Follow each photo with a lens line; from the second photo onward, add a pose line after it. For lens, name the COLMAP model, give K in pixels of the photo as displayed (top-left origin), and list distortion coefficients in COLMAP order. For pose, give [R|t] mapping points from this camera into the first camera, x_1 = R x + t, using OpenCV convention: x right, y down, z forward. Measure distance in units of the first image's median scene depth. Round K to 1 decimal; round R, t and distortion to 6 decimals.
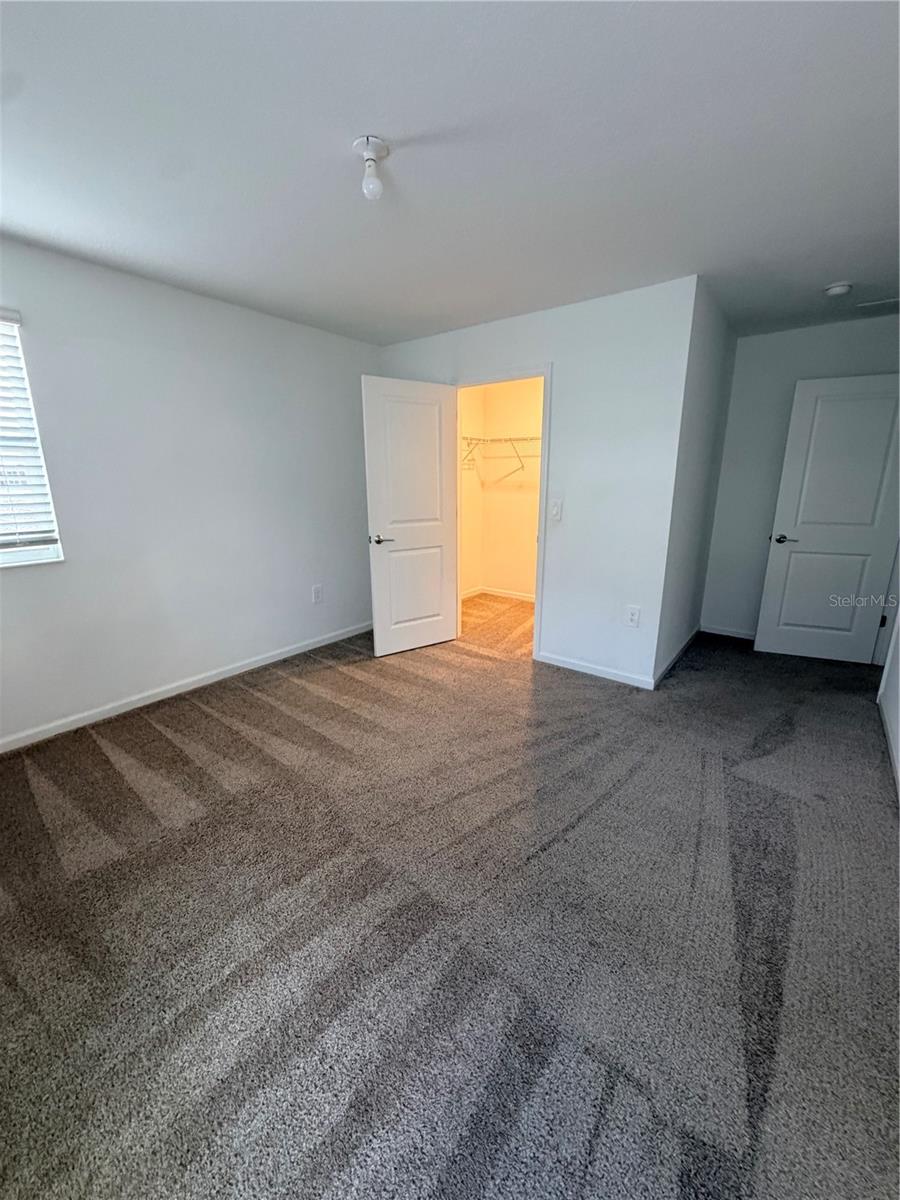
lens RADIAL K [[489.0, 0, 450.0], [0, 489.0, 600.0], [0, 0, 1]] dist [-0.000076, -0.000062]
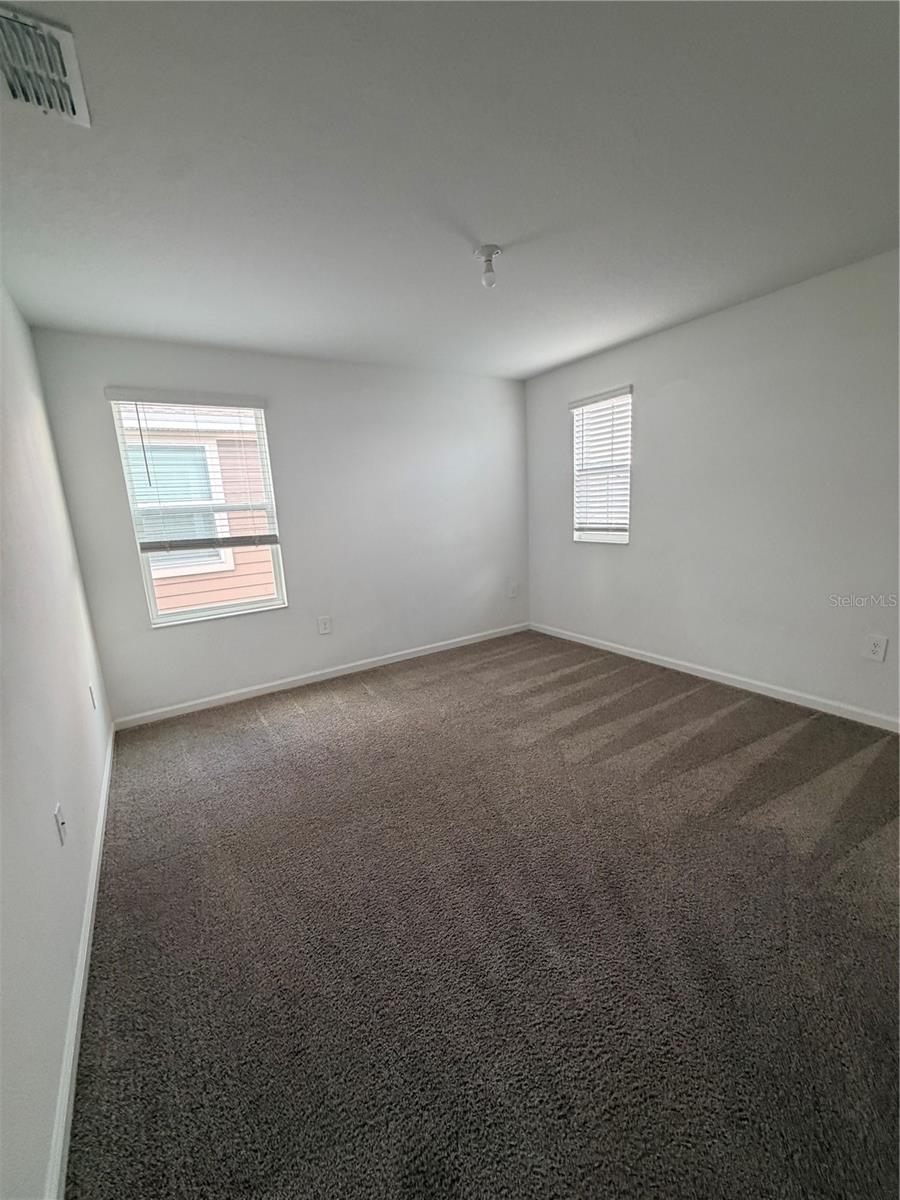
lens RADIAL K [[474.6, 0, 449.0], [0, 474.6, 596.8], [0, 0, 1]] dist [-0.015713, -0.000251]
pose [[-0.326467, 0.211778, -0.921178, 0.786375], [-0.185104, 0.941381, 0.282024, -0.239728], [0.926907, 0.262586, -0.268129, 0.934405]]
